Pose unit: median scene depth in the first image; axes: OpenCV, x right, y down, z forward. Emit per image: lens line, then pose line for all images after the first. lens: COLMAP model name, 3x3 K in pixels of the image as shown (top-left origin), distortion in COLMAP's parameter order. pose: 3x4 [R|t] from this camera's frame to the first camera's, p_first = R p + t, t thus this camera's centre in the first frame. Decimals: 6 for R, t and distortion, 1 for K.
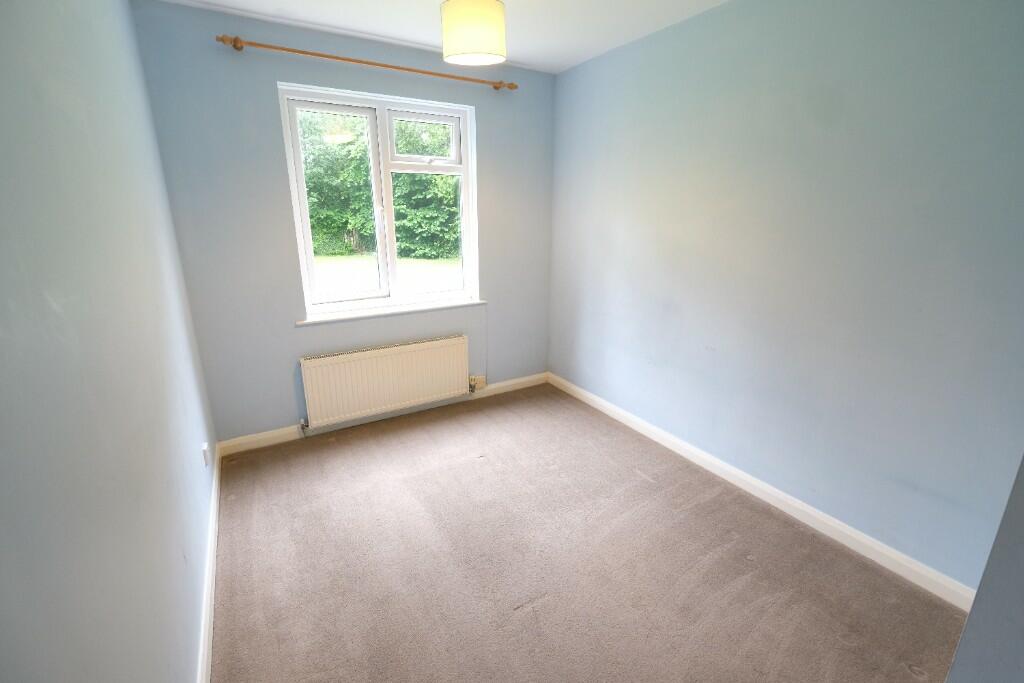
lens RADIAL K [[448.5, 0, 510.6], [0, 448.5, 335.2], [0, 0, 1]] dist [-0.000596, 0.000006]
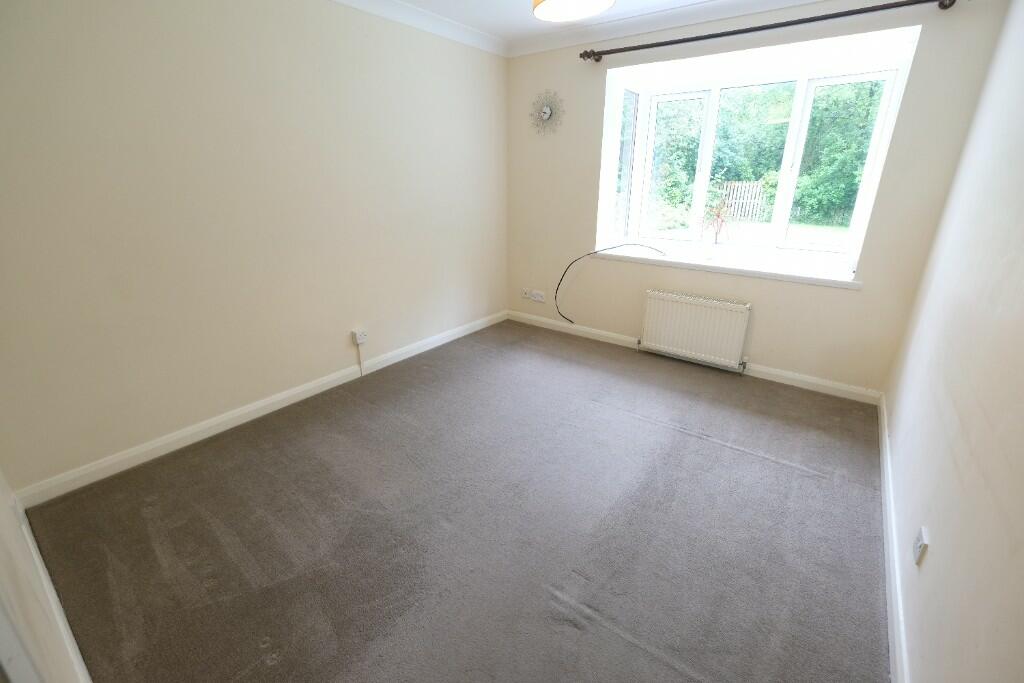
lens RADIAL K [[448.5, 0, 510.6], [0, 448.5, 335.2], [0, 0, 1]] dist [-0.000596, 0.000006]
pose [[0.379814, 0.344808, -0.858399, 0.537909], [-0.235167, 0.933440, 0.270898, -0.077027], [0.894672, 0.098976, 0.435621, 0.127973]]
